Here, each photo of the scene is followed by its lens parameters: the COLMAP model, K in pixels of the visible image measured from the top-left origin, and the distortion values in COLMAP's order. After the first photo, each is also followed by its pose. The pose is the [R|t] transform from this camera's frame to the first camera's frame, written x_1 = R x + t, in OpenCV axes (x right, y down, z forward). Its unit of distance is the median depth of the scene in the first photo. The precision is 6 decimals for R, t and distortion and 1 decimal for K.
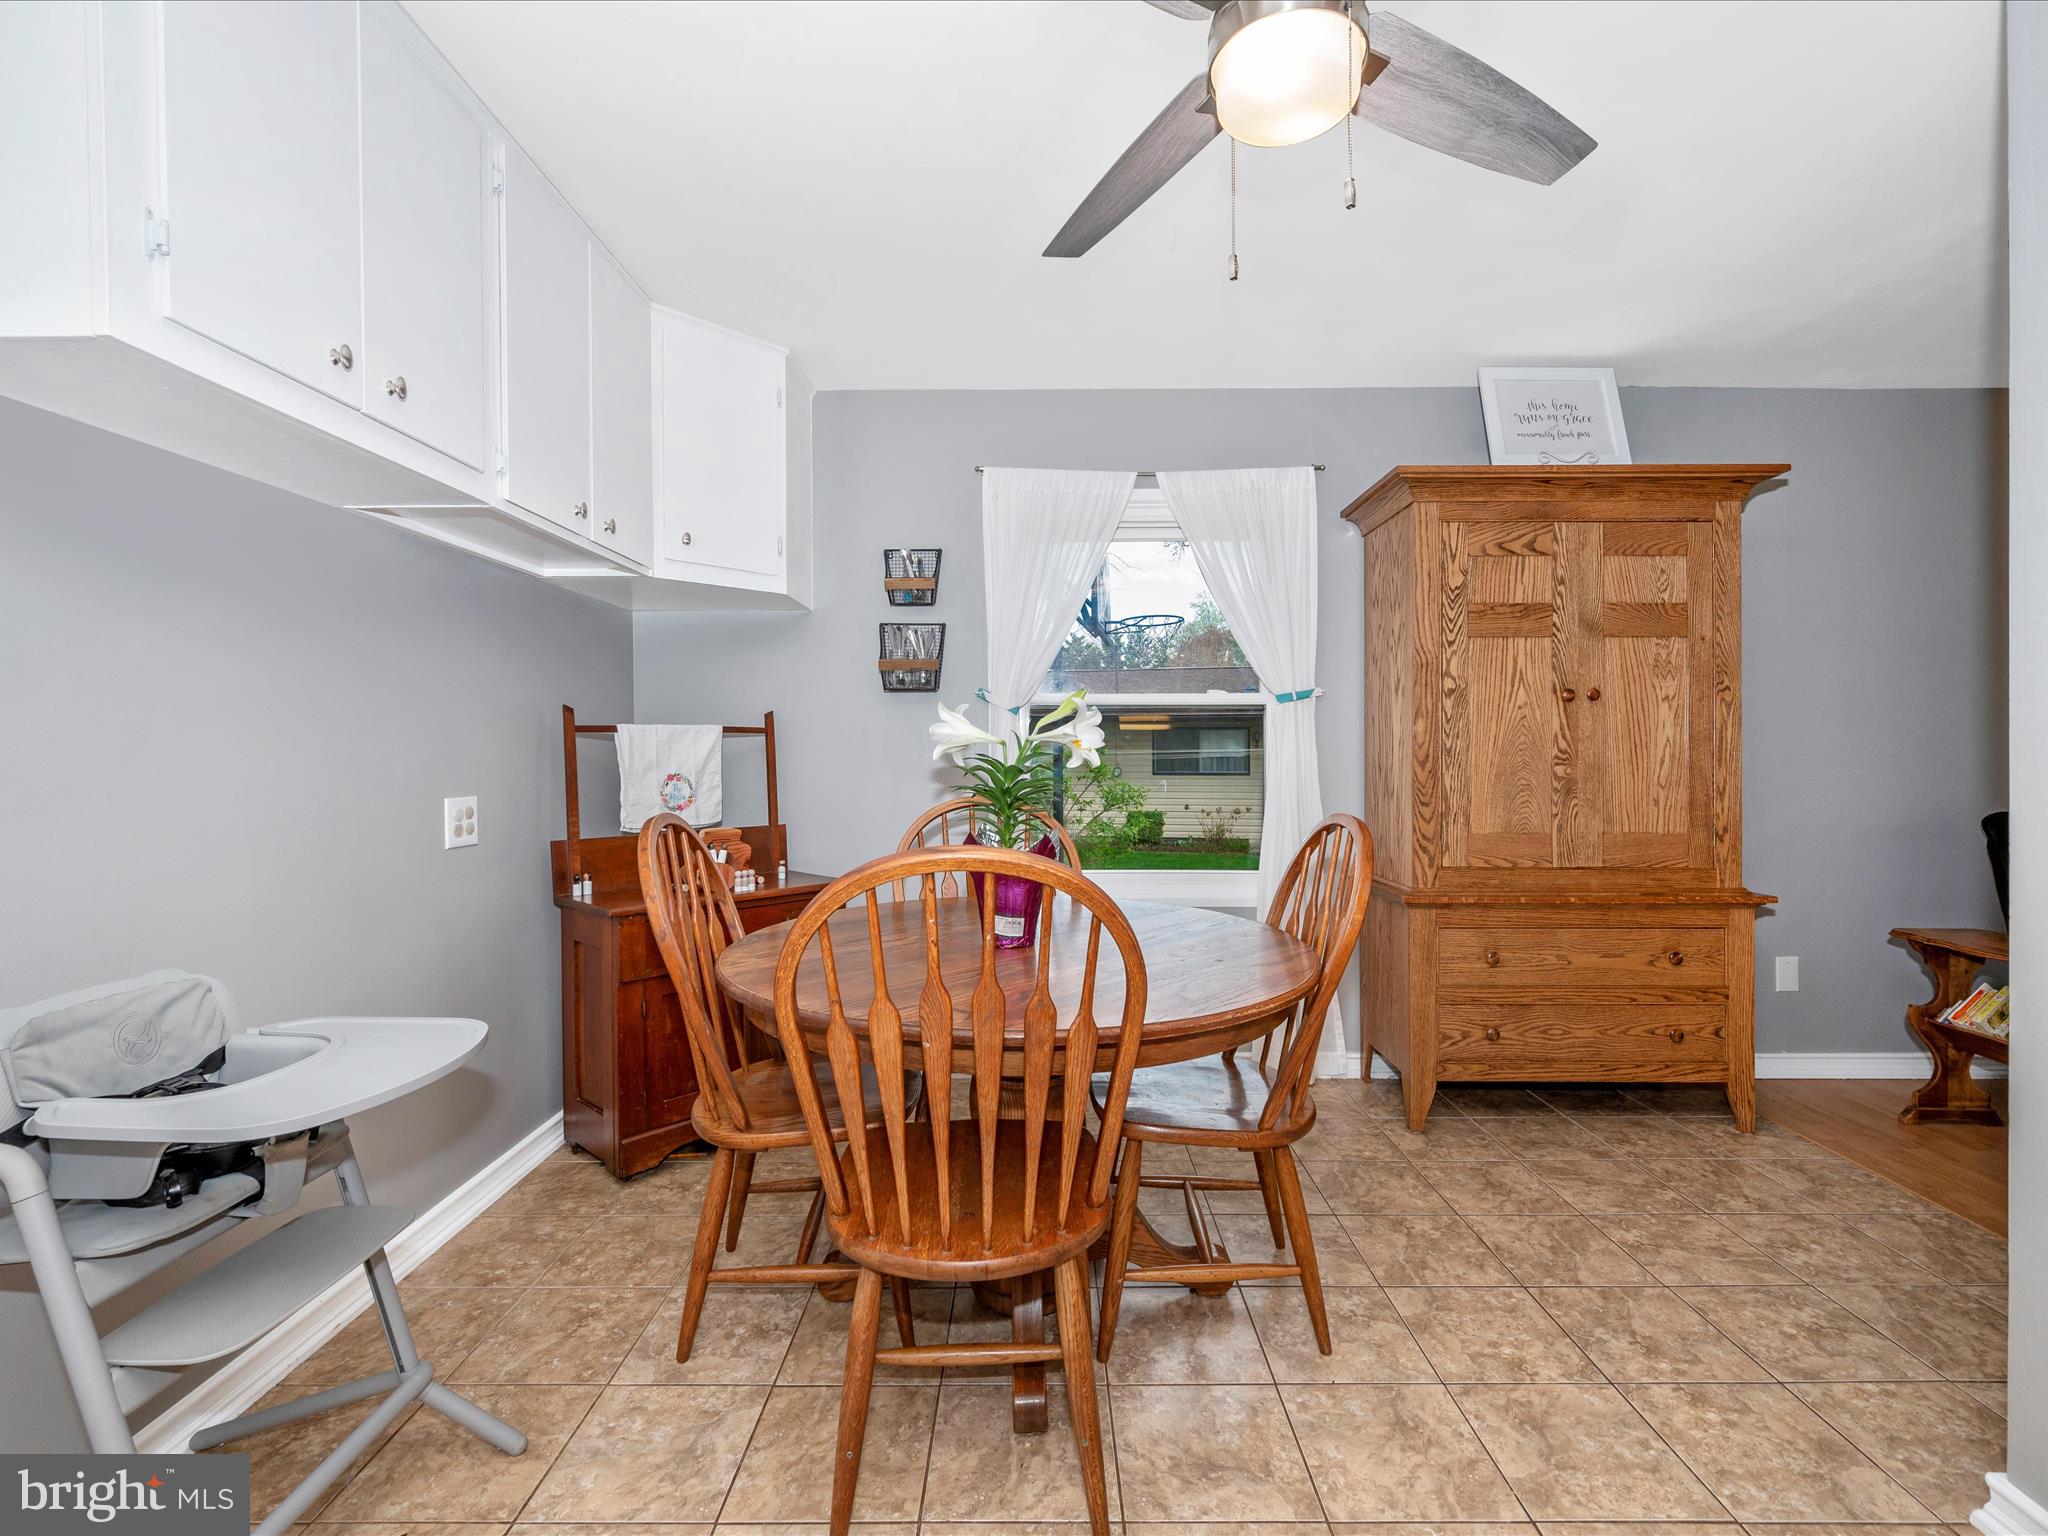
lens RADIAL K [[926.0, 0, 1024.0], [0, 926.0, 768.0], [0, 0, 1]] dist [0.000038, 0.000308]
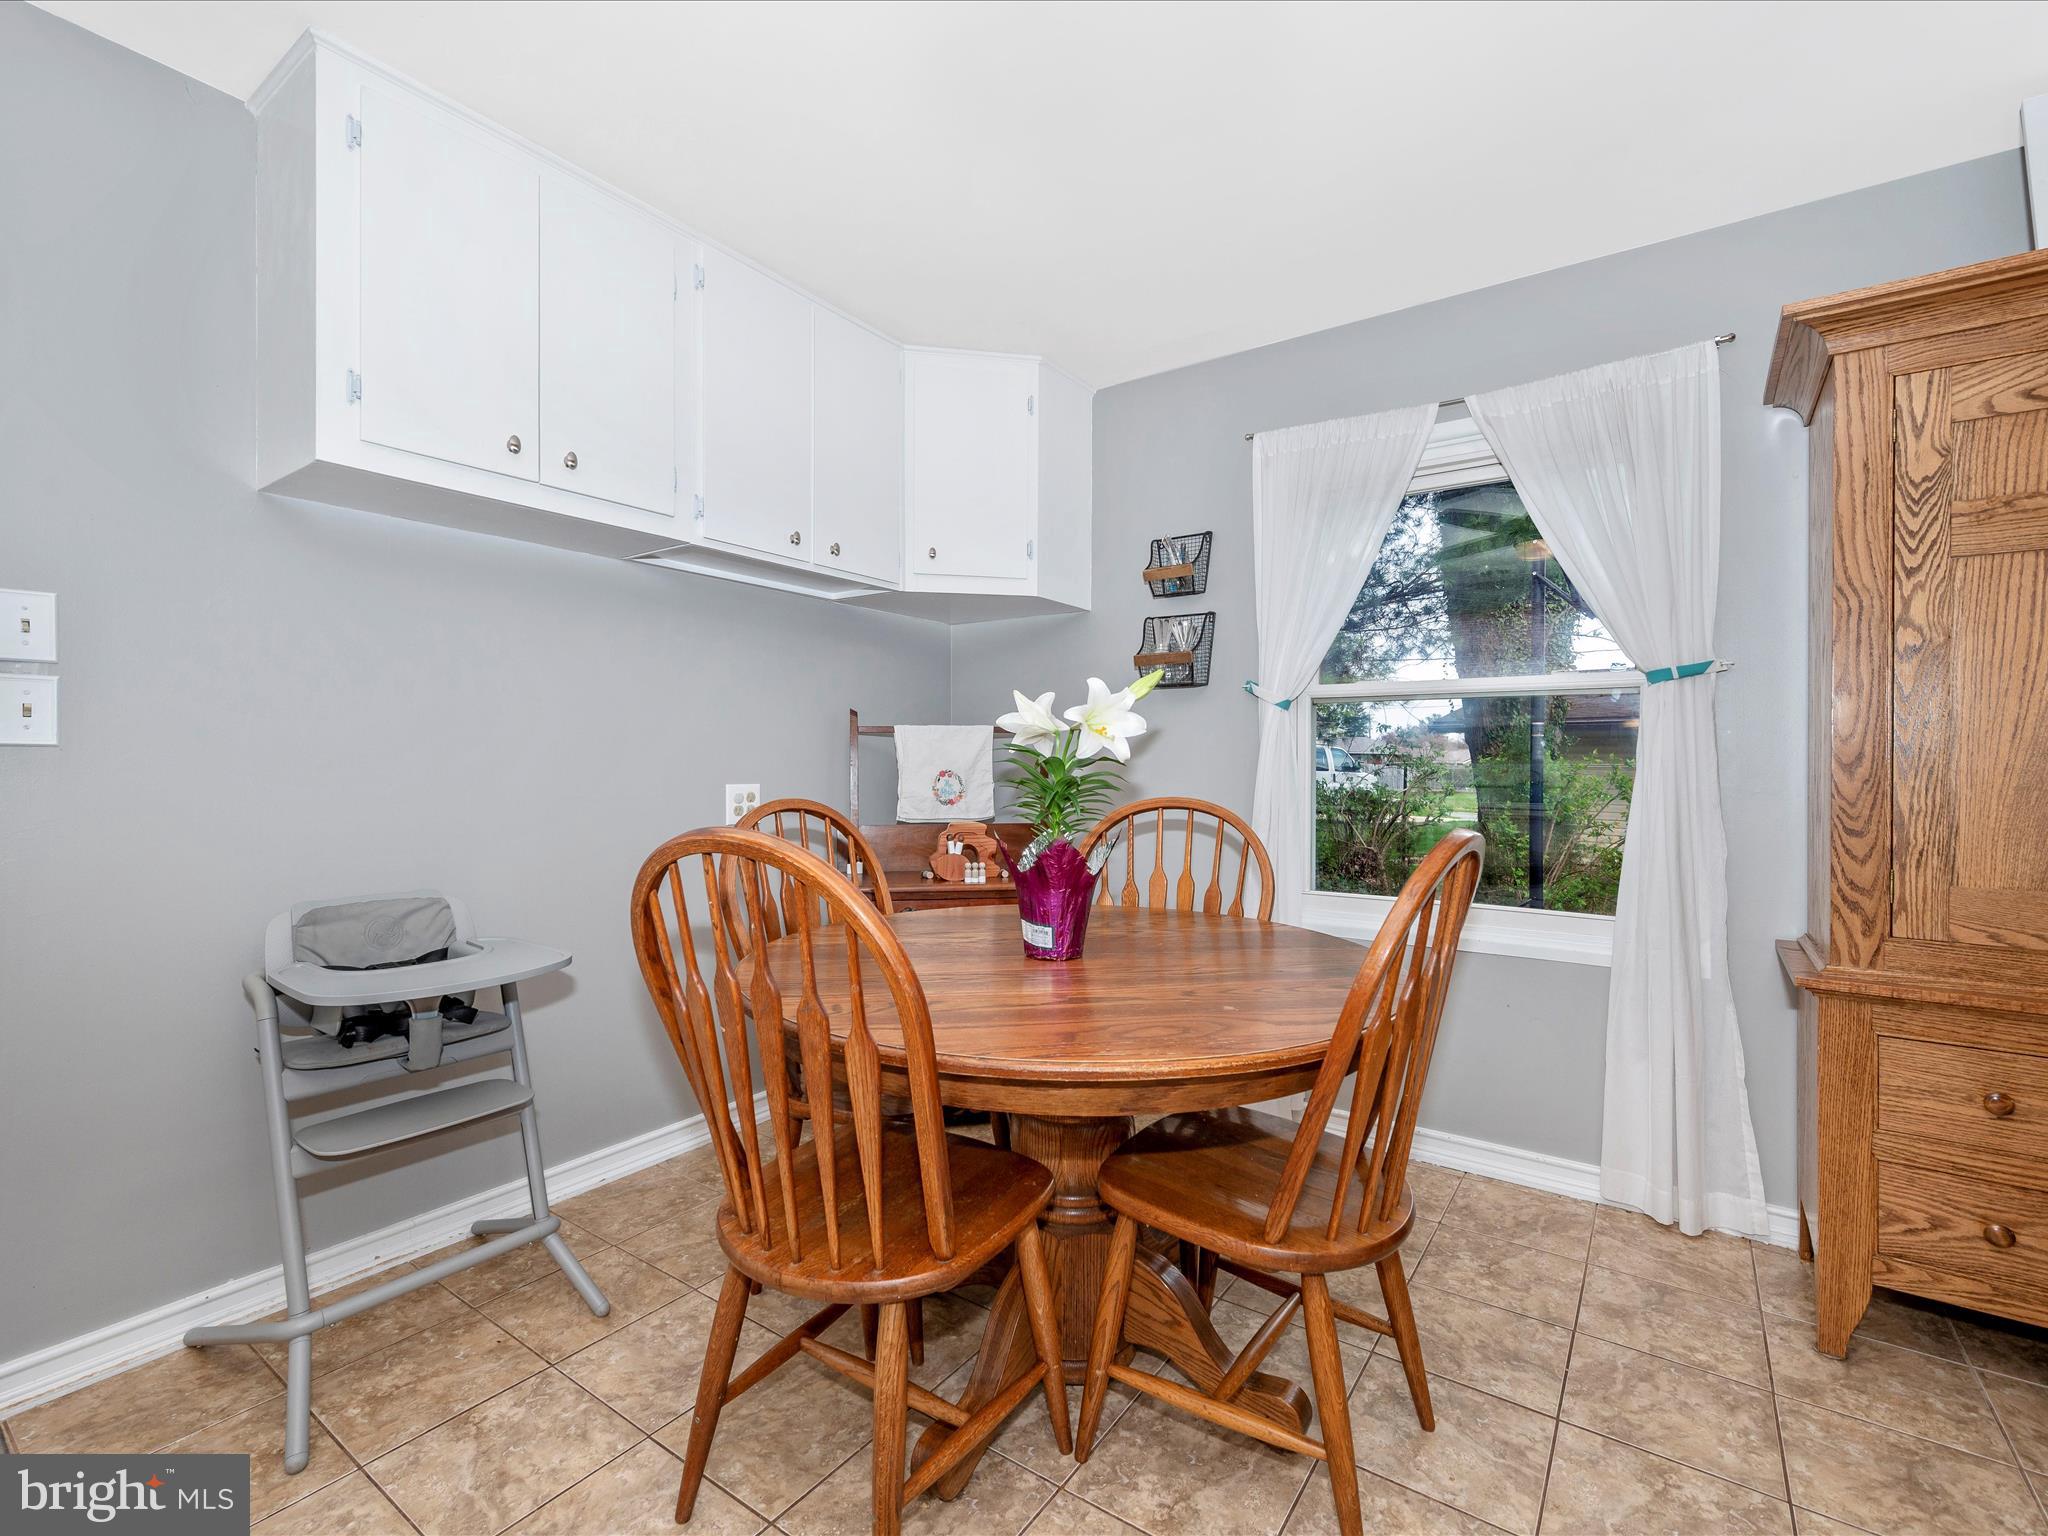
lens RADIAL K [[916.9, 0, 983.8], [0, 916.9, 763.7], [0, 0, 1]] dist [0.001116, 0.000418]
pose [[0.820021, 0.009419, -0.572257, 0.311226], [-0.017746, 0.999802, -0.008974, 0.008581], [0.572059, 0.017514, 0.820026, 0.158346]]
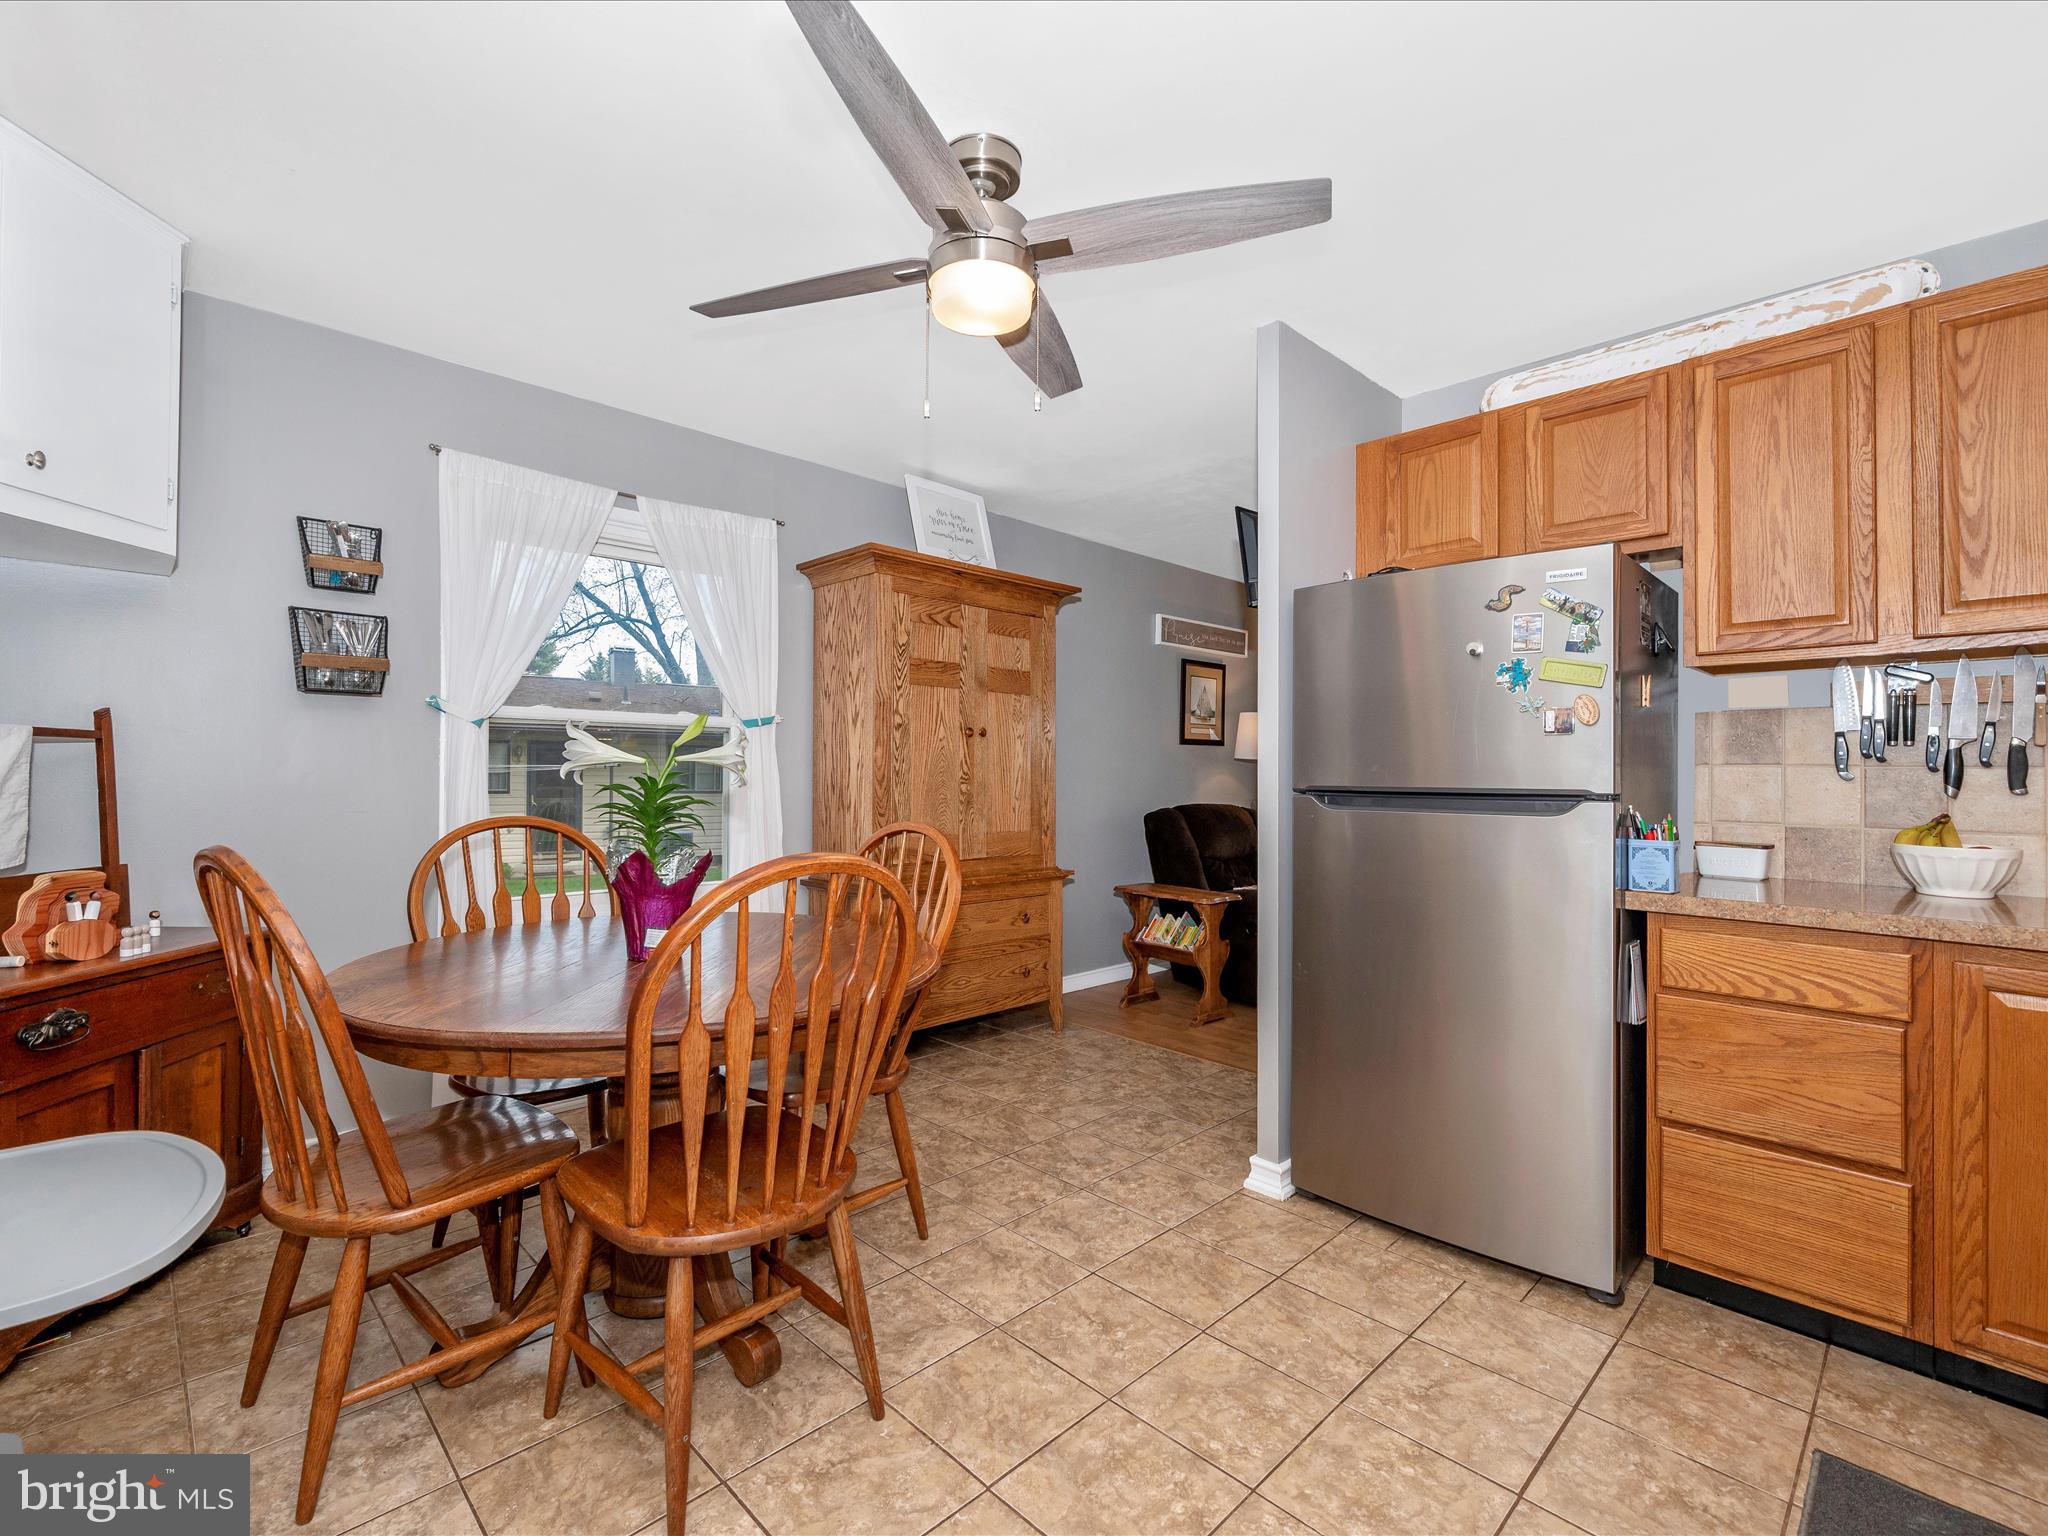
lens RADIAL K [[972.6, 0, 961.8], [0, 972.6, 766.8], [0, 0, 1]] dist [-0.000217, 0.000726]
pose [[0.715732, 0.012225, 0.698269, -0.413065], [0.000244, 0.999842, -0.017755, -0.002676], [-0.698375, 0.012878, 0.715616, -0.012858]]
